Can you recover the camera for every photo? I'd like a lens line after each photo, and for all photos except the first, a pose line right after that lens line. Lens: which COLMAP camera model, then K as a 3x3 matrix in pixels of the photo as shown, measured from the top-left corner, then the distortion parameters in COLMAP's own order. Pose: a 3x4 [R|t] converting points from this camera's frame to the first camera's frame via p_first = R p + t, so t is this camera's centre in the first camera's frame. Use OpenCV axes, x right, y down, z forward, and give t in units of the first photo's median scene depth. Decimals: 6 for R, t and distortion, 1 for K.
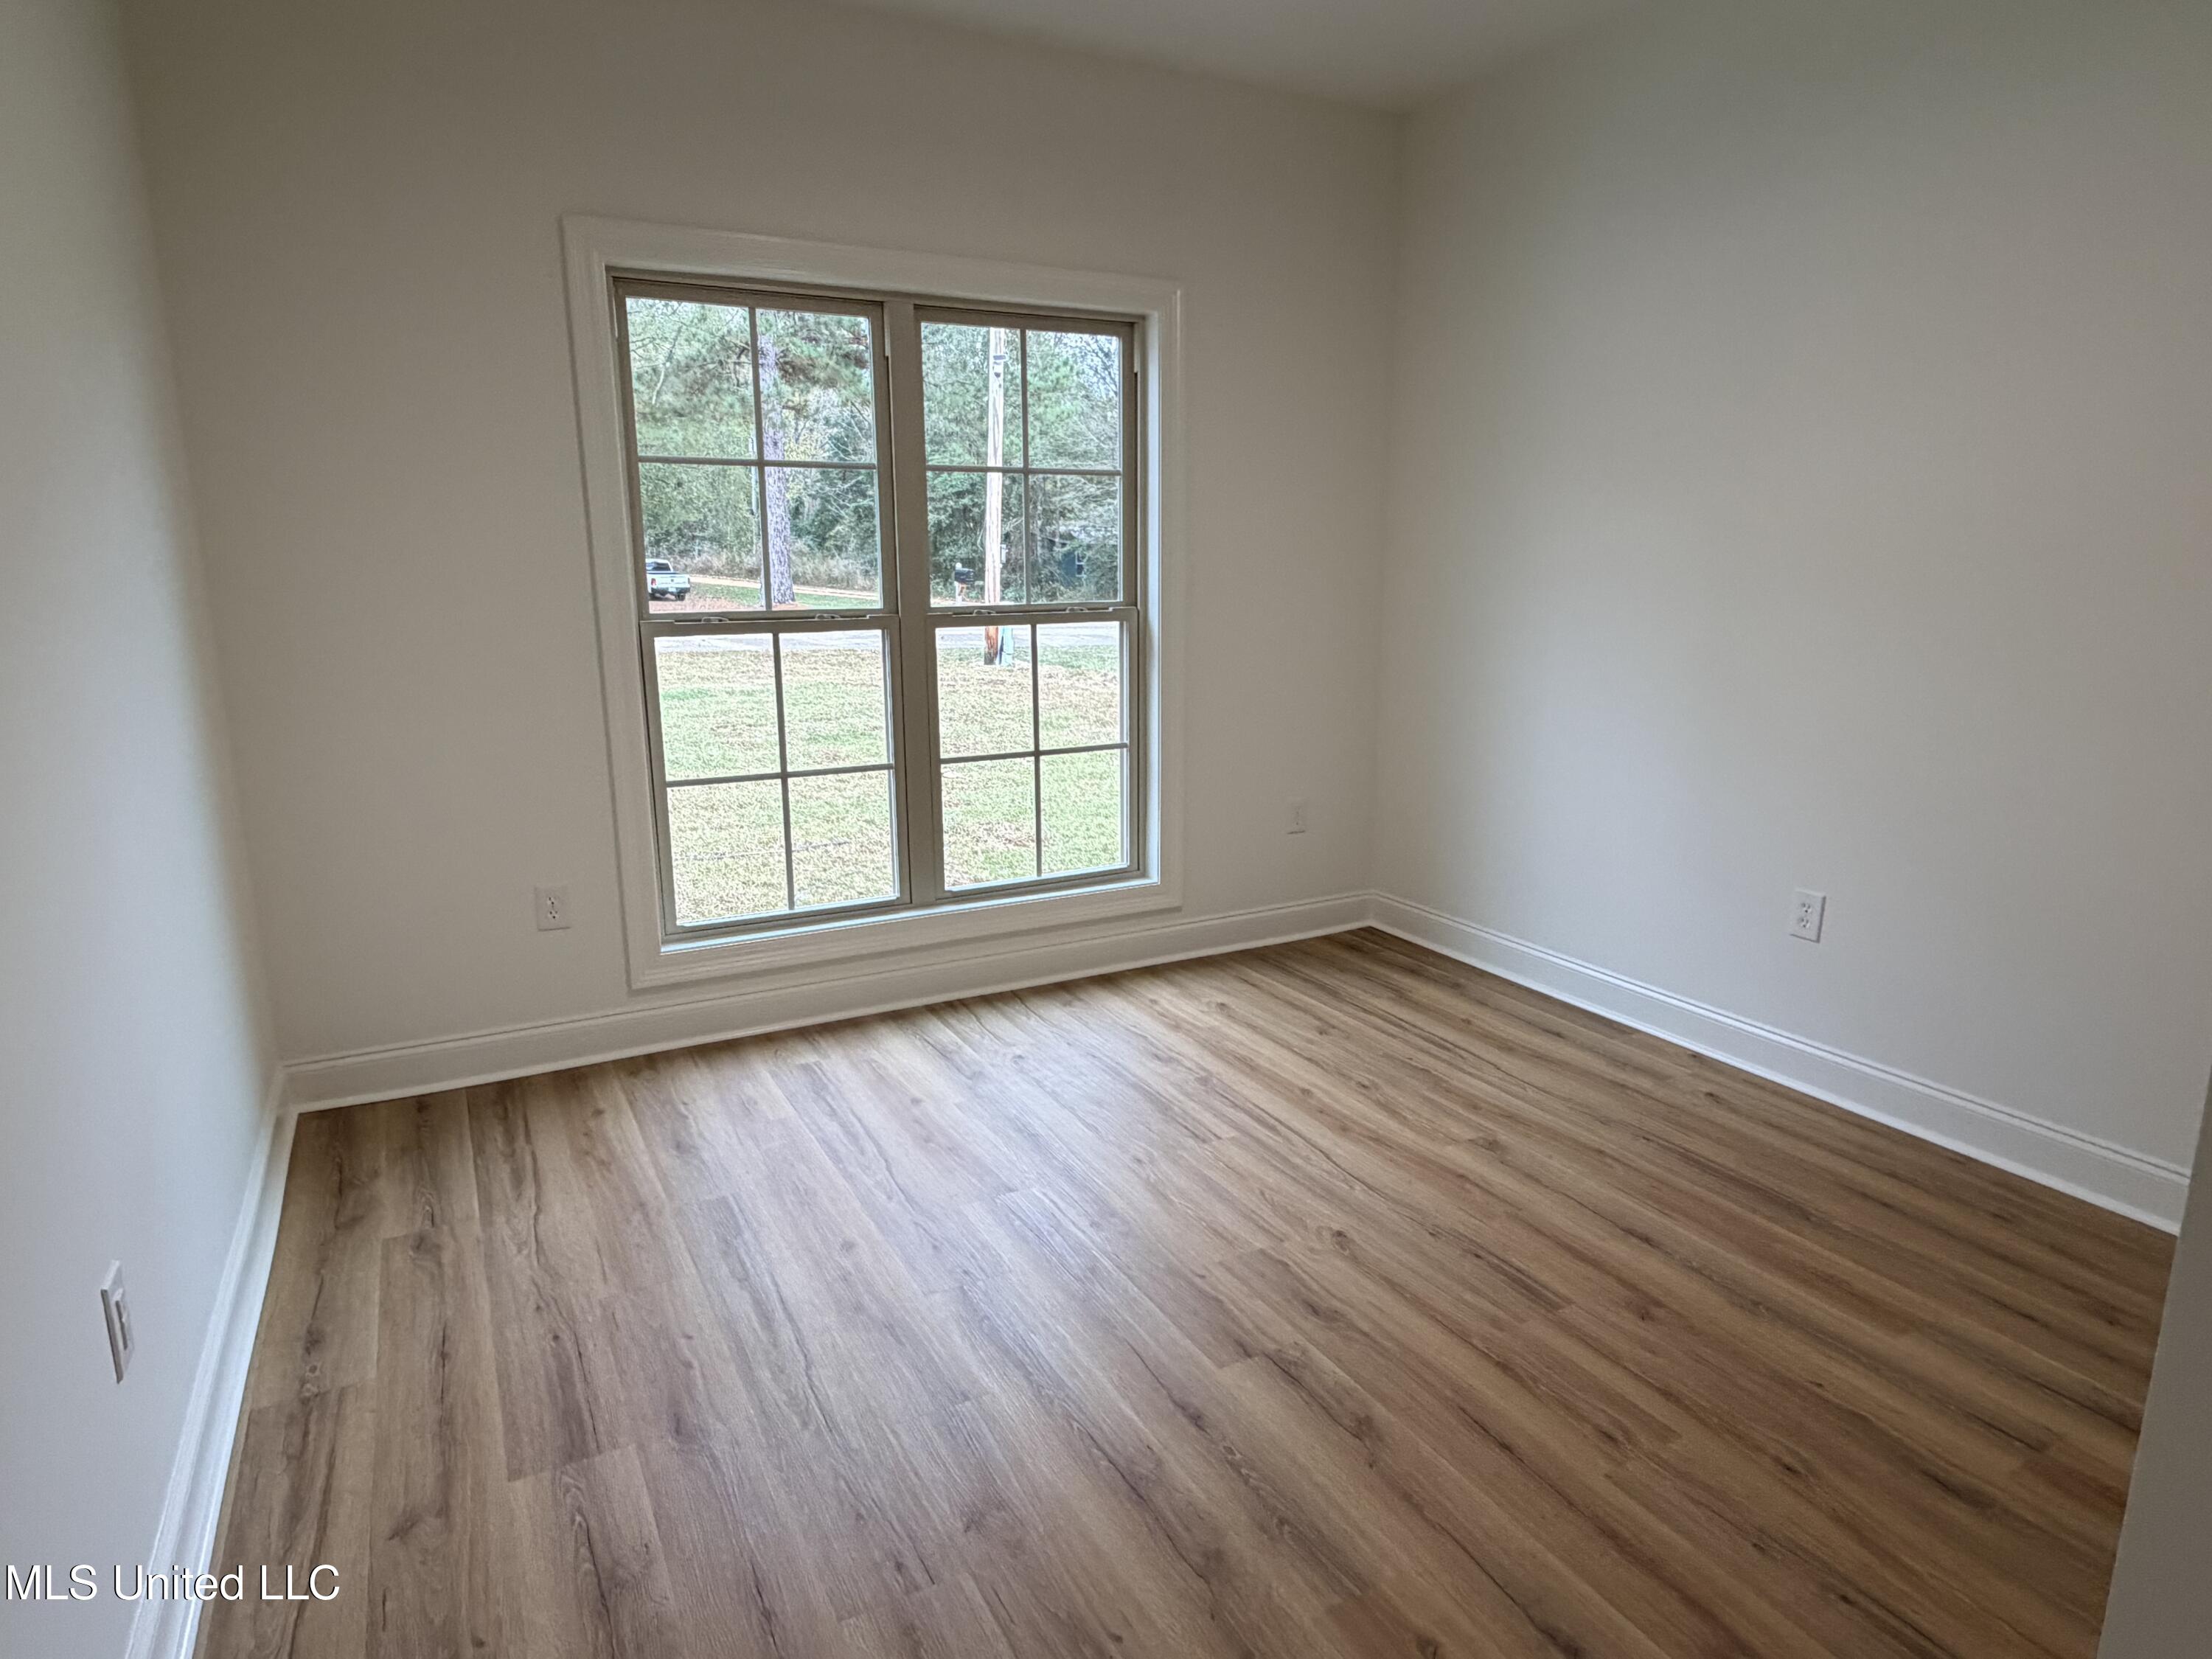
lens RADIAL K [[1268.2, 0, 1106.0], [0, 1268.2, 829.5], [0, 0, 1]] dist [-0.001431, -0.001173]
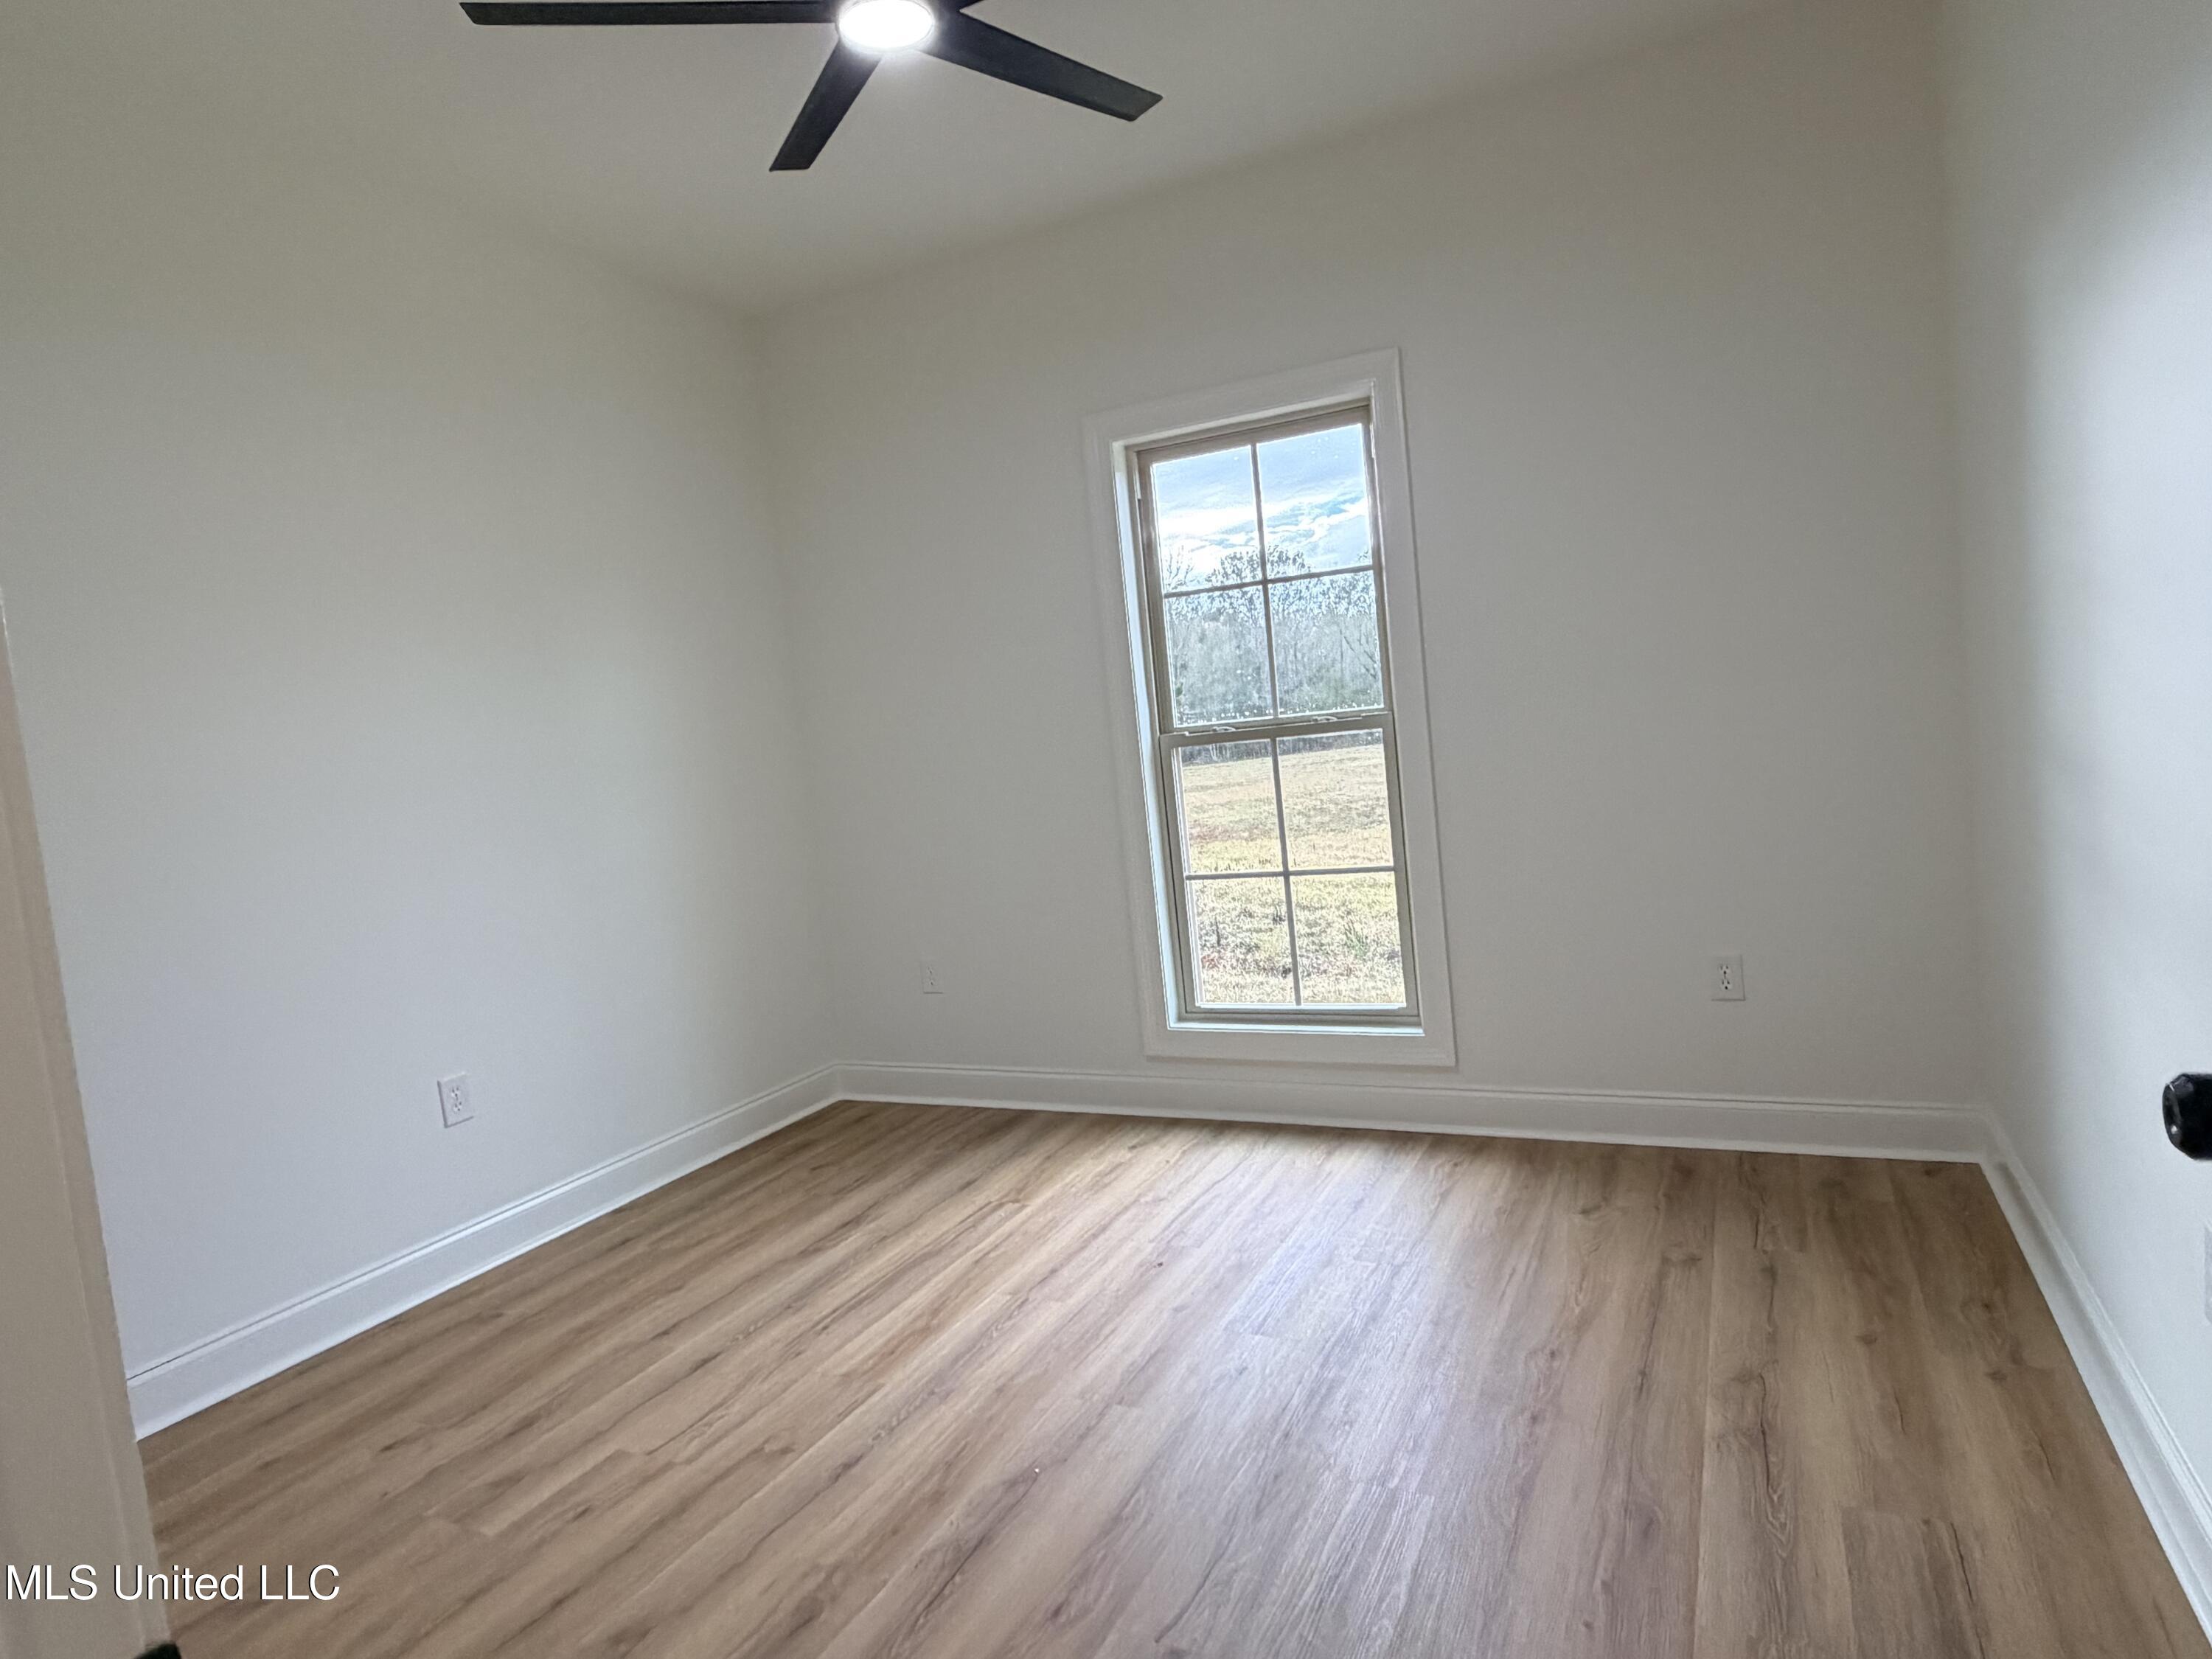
lens RADIAL K [[1272.9, 0, 1107.6], [0, 1272.9, 767.7], [0, 0, 1]] dist [-0.001243, -0.000344]
pose [[0.576157, -0.008817, -0.817292, 0.595742], [-0.064607, 0.996322, -0.056294, -0.070787], [0.814782, 0.085237, 0.573468, 0.321832]]
